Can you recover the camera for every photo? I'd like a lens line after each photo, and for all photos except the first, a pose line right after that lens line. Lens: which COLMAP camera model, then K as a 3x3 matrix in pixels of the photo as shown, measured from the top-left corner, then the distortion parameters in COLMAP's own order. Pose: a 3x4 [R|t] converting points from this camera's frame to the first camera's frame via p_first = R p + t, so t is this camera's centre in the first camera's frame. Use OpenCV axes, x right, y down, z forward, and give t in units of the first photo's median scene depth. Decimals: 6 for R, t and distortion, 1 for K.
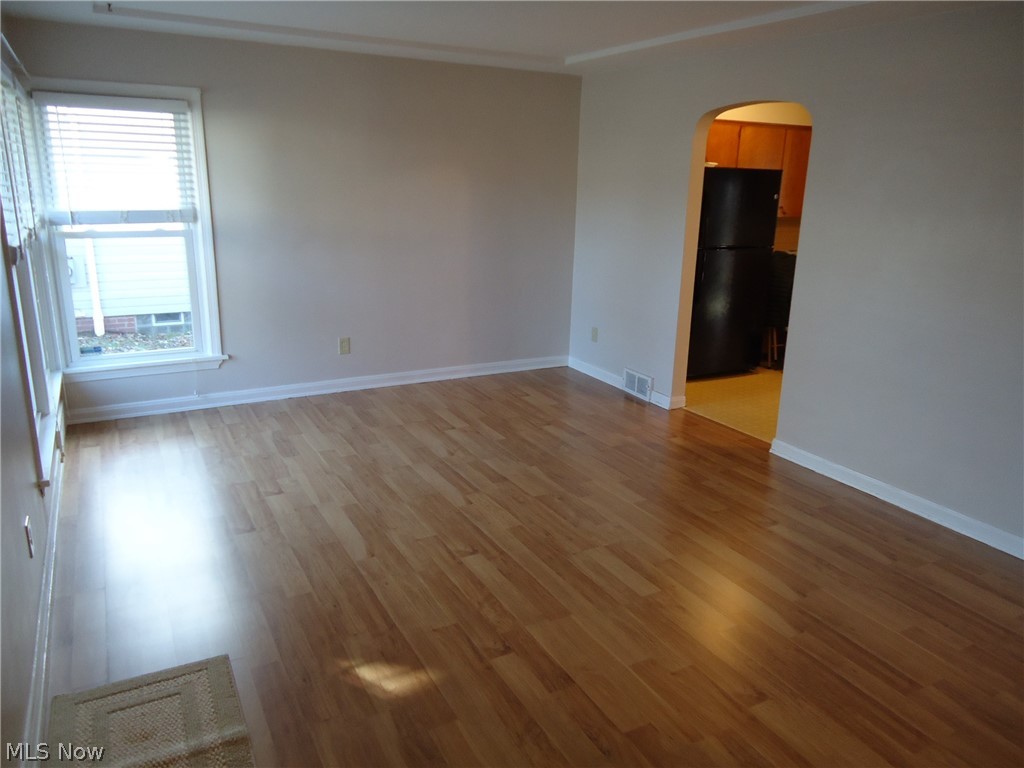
lens RADIAL K [[746.4, 0, 515.5], [0, 746.4, 382.0], [0, 0, 1]] dist [-0.009409, 0.003718]
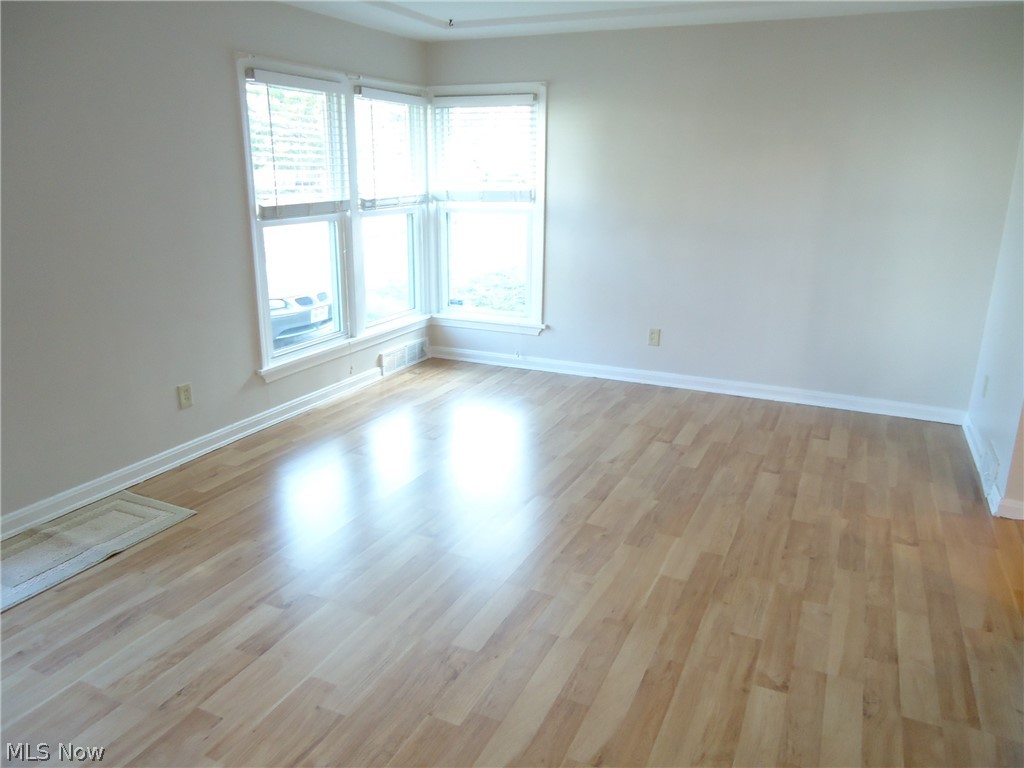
lens RADIAL K [[746.4, 0, 515.5], [0, 746.4, 382.0], [0, 0, 1]] dist [-0.009409, 0.003718]
pose [[0.601377, 0.209273, -0.771071, 0.461616], [-0.210235, 0.972525, 0.099982, -0.056323], [0.770809, 0.101979, 0.628851, 0.288202]]
